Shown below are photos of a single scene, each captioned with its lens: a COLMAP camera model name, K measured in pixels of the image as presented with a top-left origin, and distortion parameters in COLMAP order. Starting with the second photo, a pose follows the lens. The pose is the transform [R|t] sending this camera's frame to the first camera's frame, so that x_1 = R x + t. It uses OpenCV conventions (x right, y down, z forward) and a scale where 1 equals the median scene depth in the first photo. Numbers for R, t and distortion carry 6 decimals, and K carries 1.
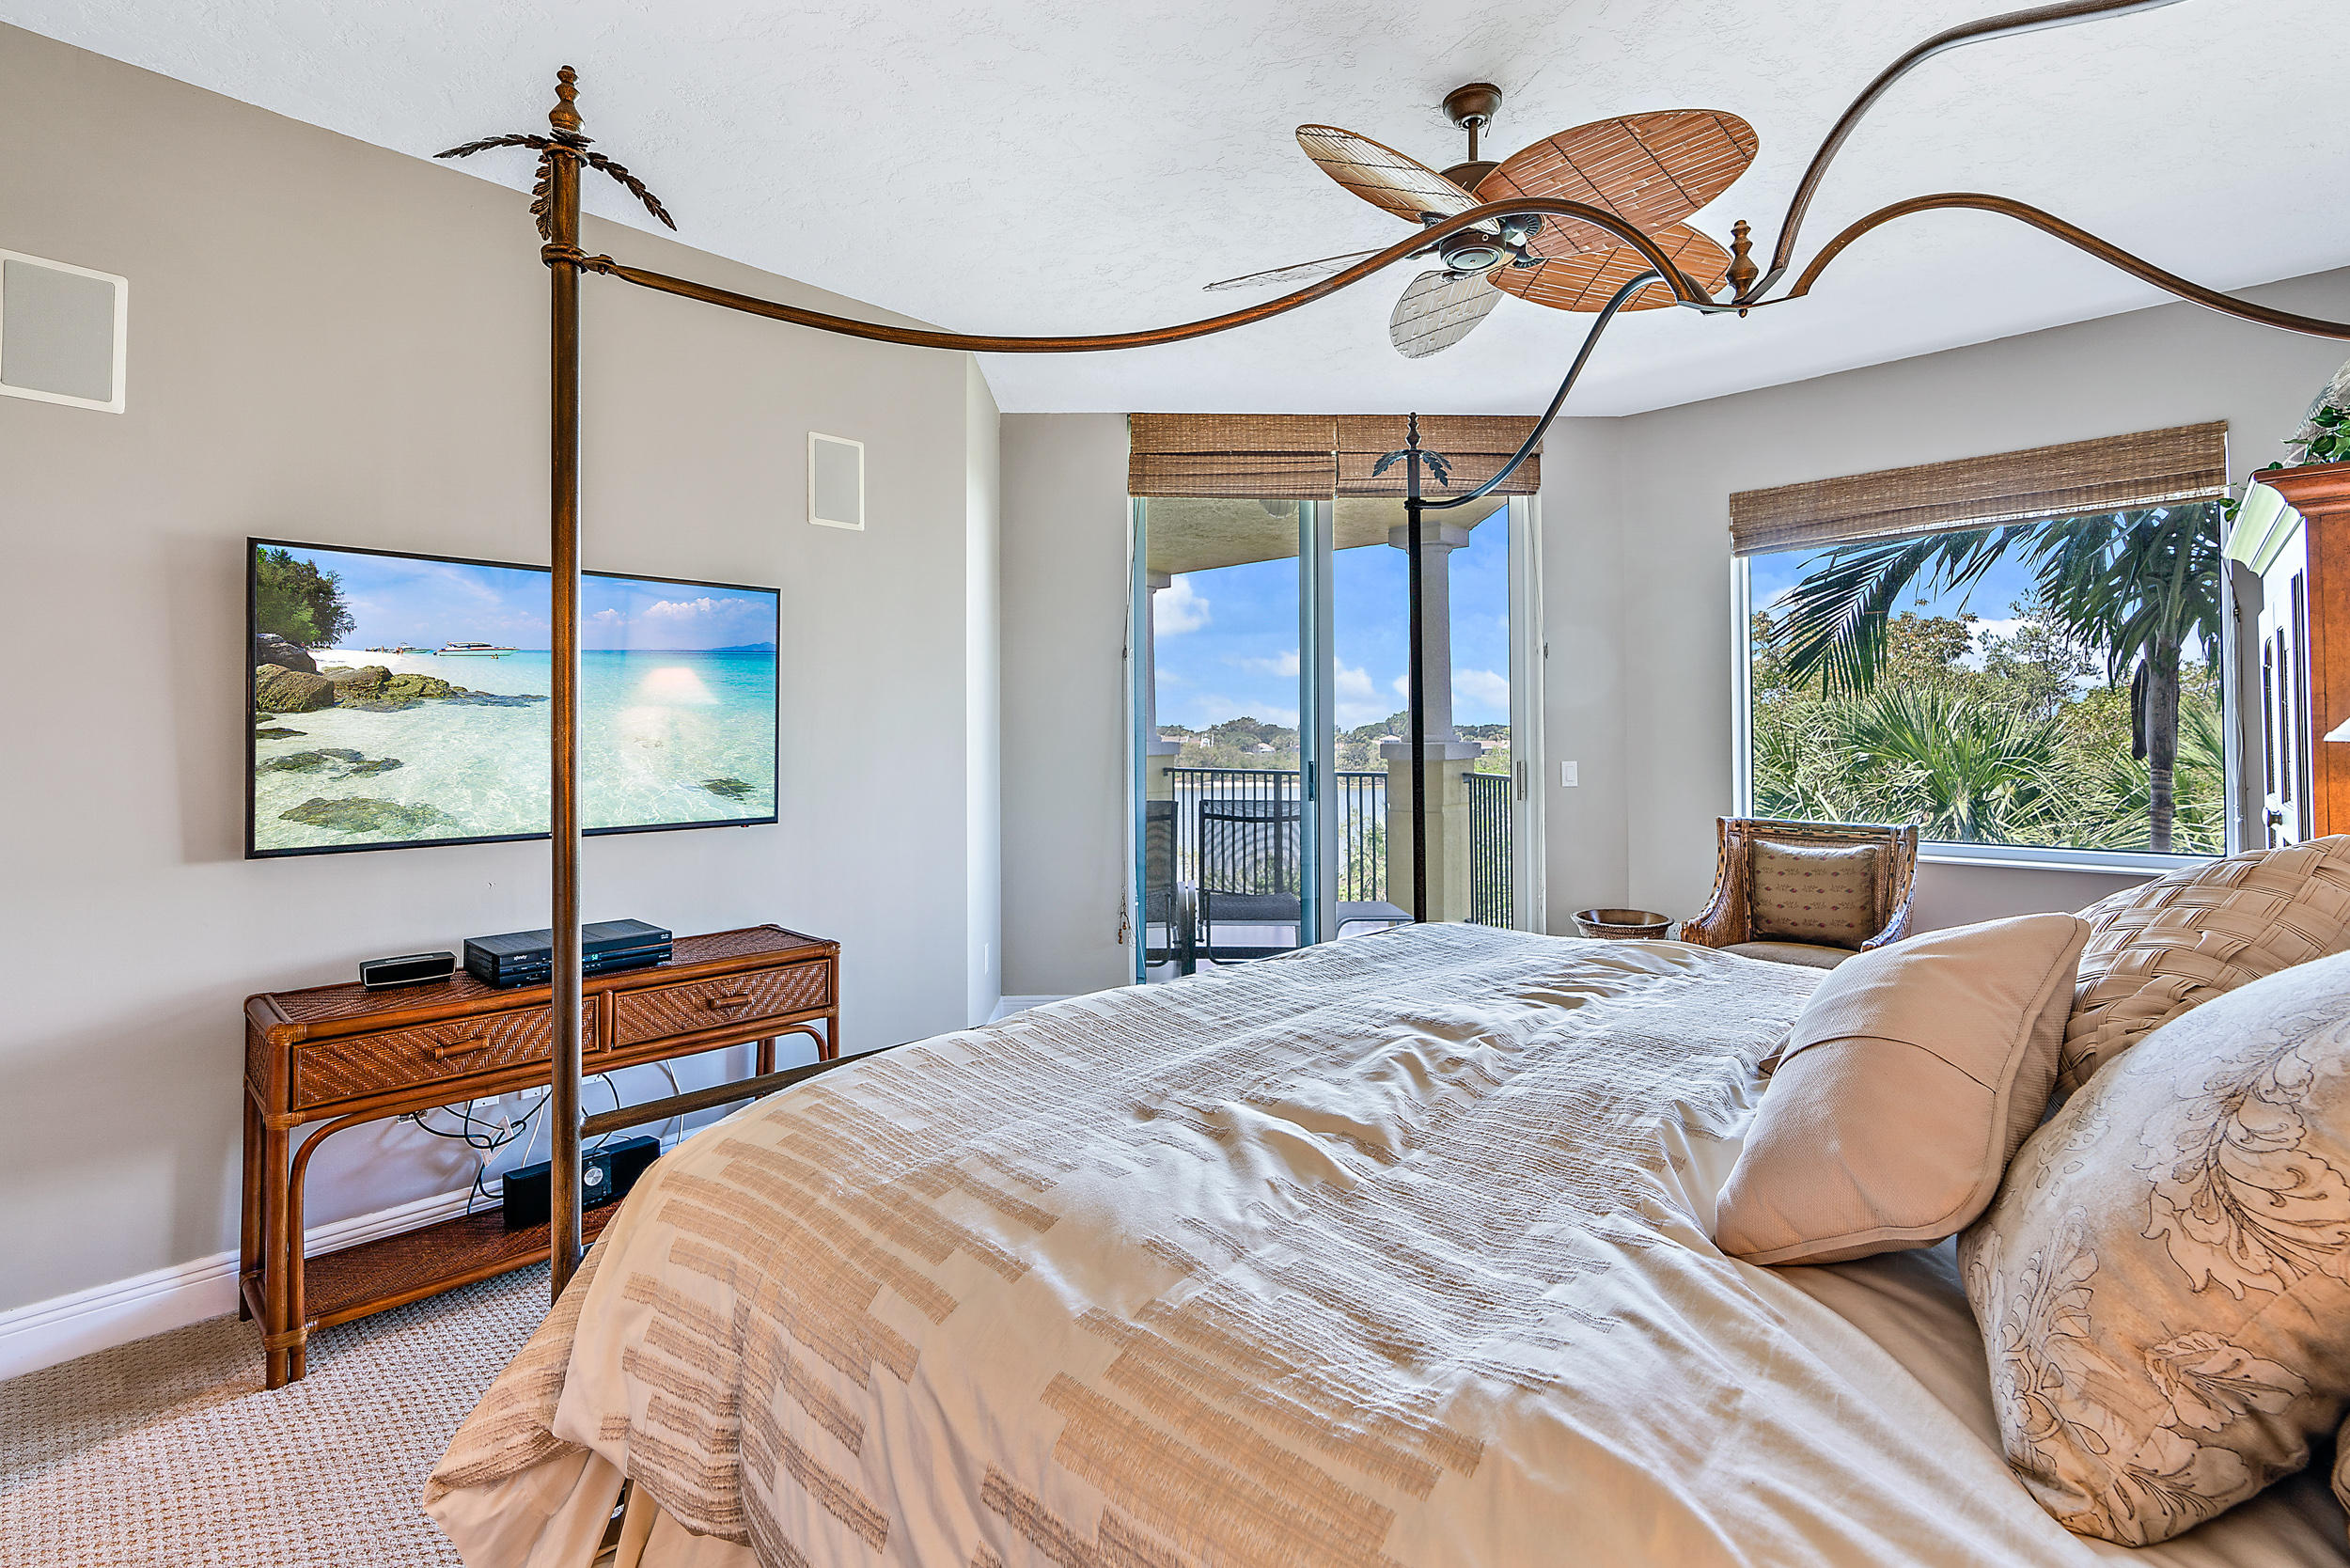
lens RADIAL K [[1074.6, 0, 1175.6], [0, 1074.6, 717.7], [0, 0, 1]] dist [-0.001050, -0.000073]
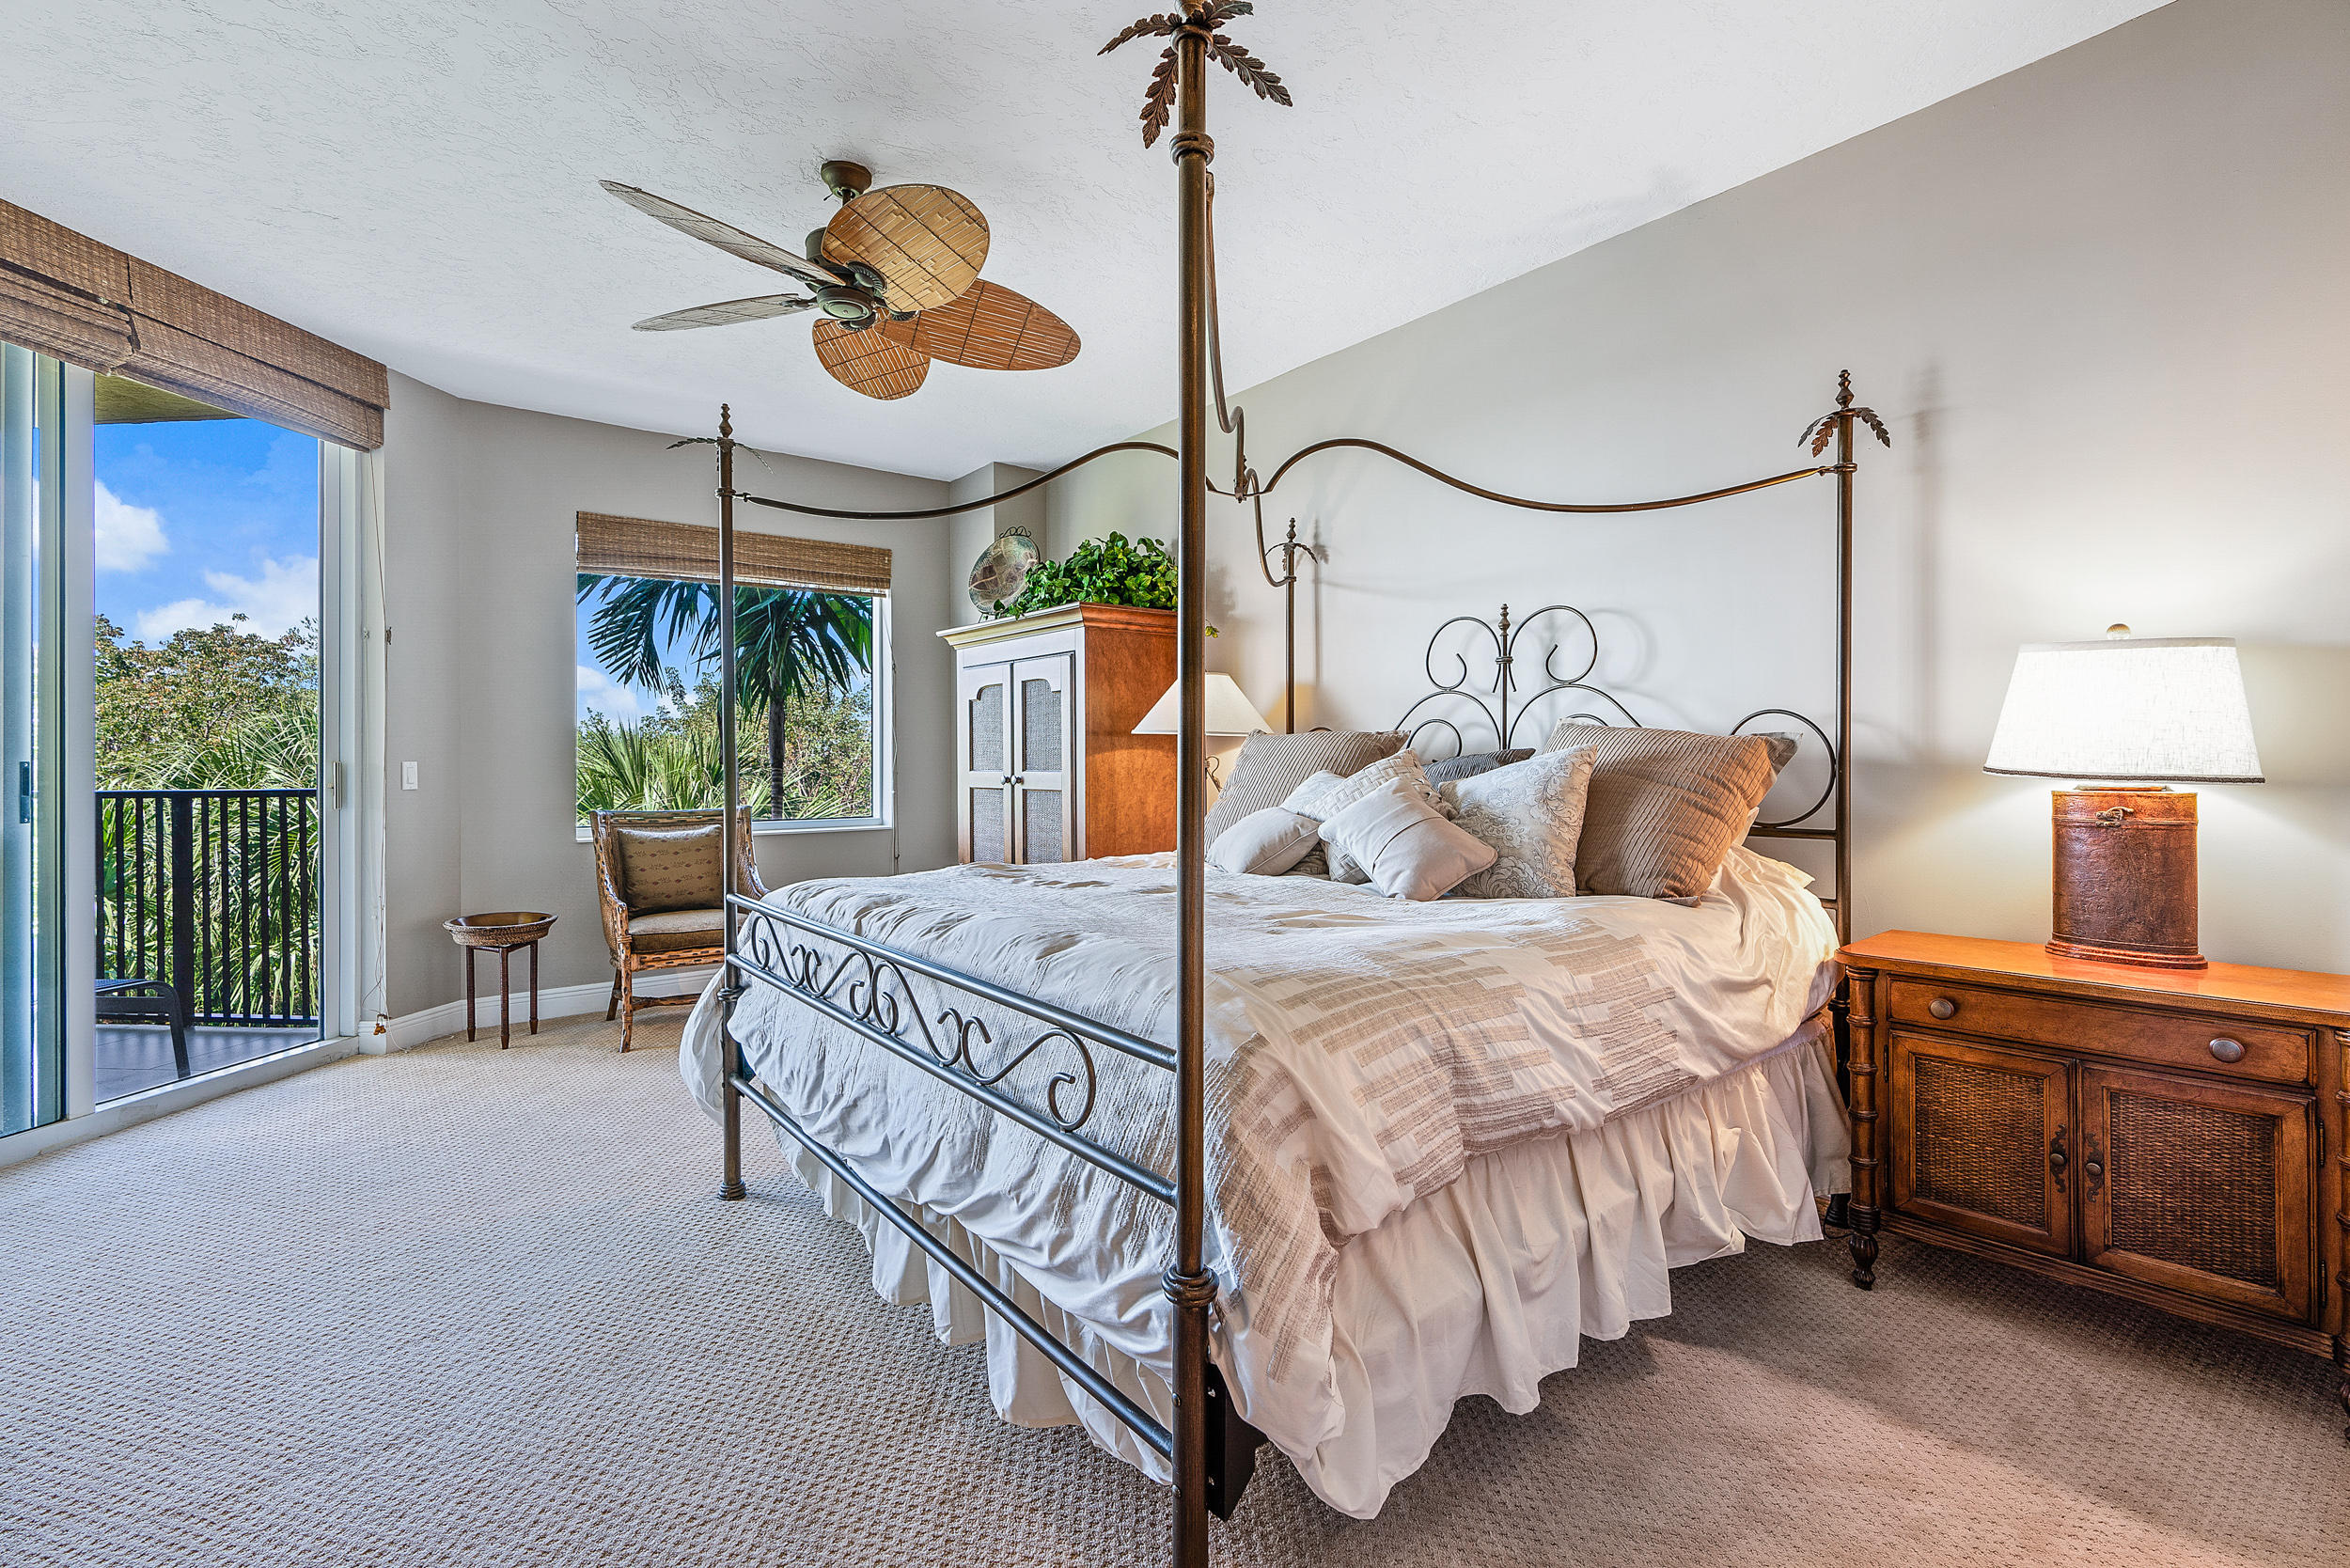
lens RADIAL K [[1055.9, 0, 1176.2], [0, 1055.9, 759.7], [0, 0, 1]] dist [0.000139, -0.000009]
pose [[0.149357, 0.004330, 0.988774, -0.480717], [-0.014687, 0.999890, -0.002160, 0.036589], [-0.988674, -0.014199, 0.149404, 0.276004]]
